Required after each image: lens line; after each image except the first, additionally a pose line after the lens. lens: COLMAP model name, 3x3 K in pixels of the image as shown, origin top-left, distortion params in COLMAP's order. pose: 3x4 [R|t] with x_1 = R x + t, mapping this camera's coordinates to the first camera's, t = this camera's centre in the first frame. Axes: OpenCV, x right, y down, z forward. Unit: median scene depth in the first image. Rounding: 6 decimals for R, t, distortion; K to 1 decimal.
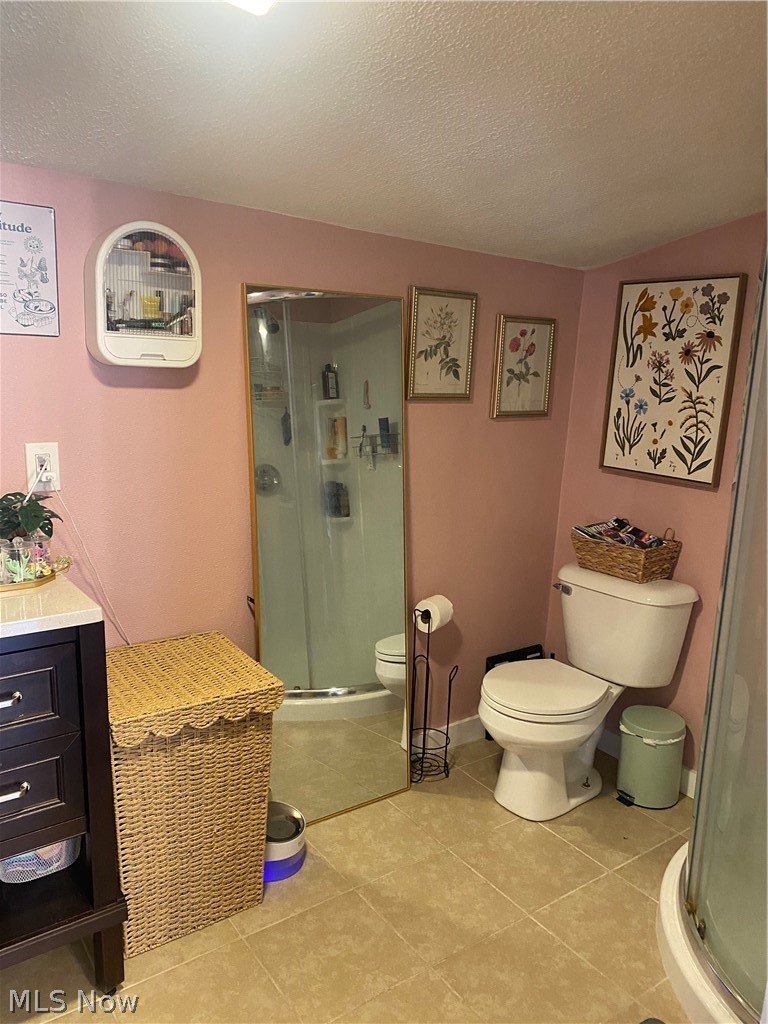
lens RADIAL K [[767.3, 0, 384.2], [0, 767.3, 516.9], [0, 0, 1]] dist [0.011180, -0.019236]
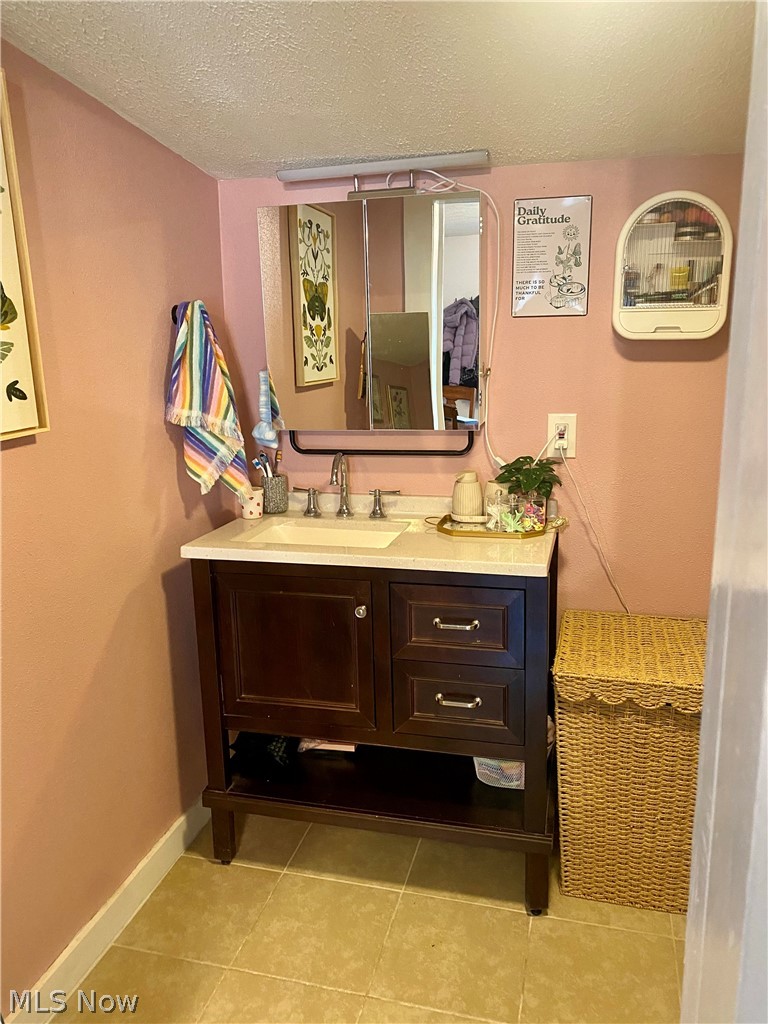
lens RADIAL K [[767.3, 0, 387.2], [0, 767.3, 517.0], [0, 0, 1]] dist [0.011180, -0.019236]
pose [[0.635604, 0.133428, -0.760398, 0.263700], [-0.110517, 0.990533, 0.081430, -0.011005], [0.764064, 0.032279, 0.644332, 0.101147]]
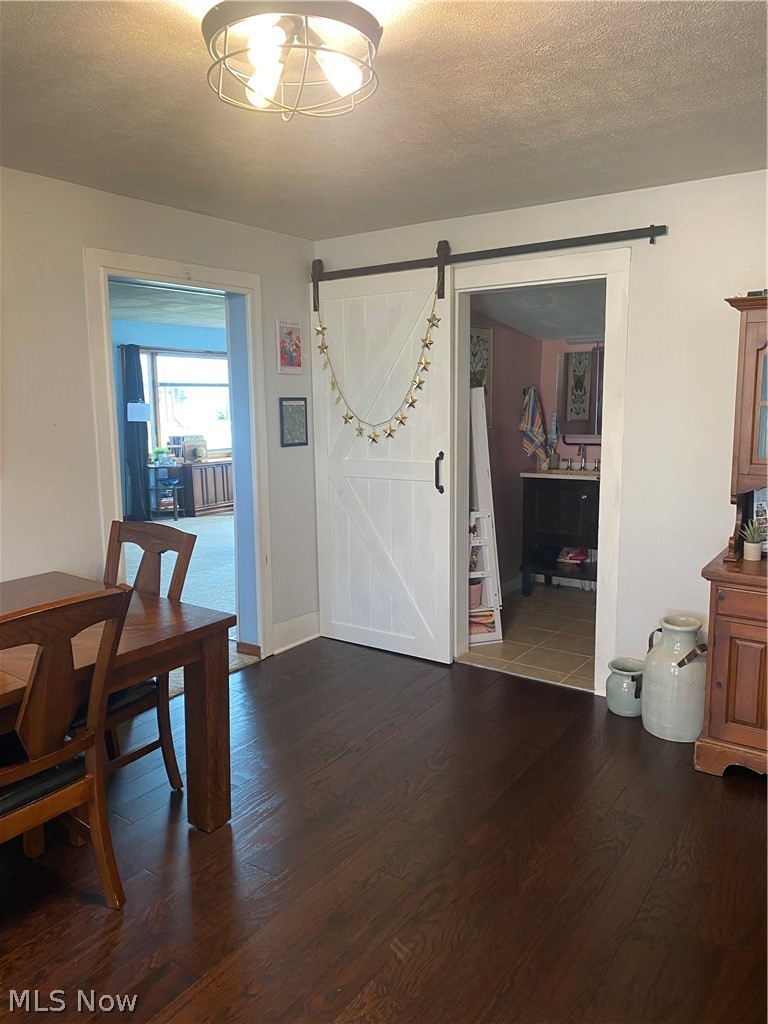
lens RADIAL K [[767.3, 0, 380.1], [0, 767.3, 517.3], [0, 0, 1]] dist [0.011180, -0.019236]
pose [[0.327137, 0.114860, -0.937971, 1.955809], [-0.166794, 0.984020, 0.062326, 0.225105], [0.930140, 0.136059, 0.341067, -0.951900]]
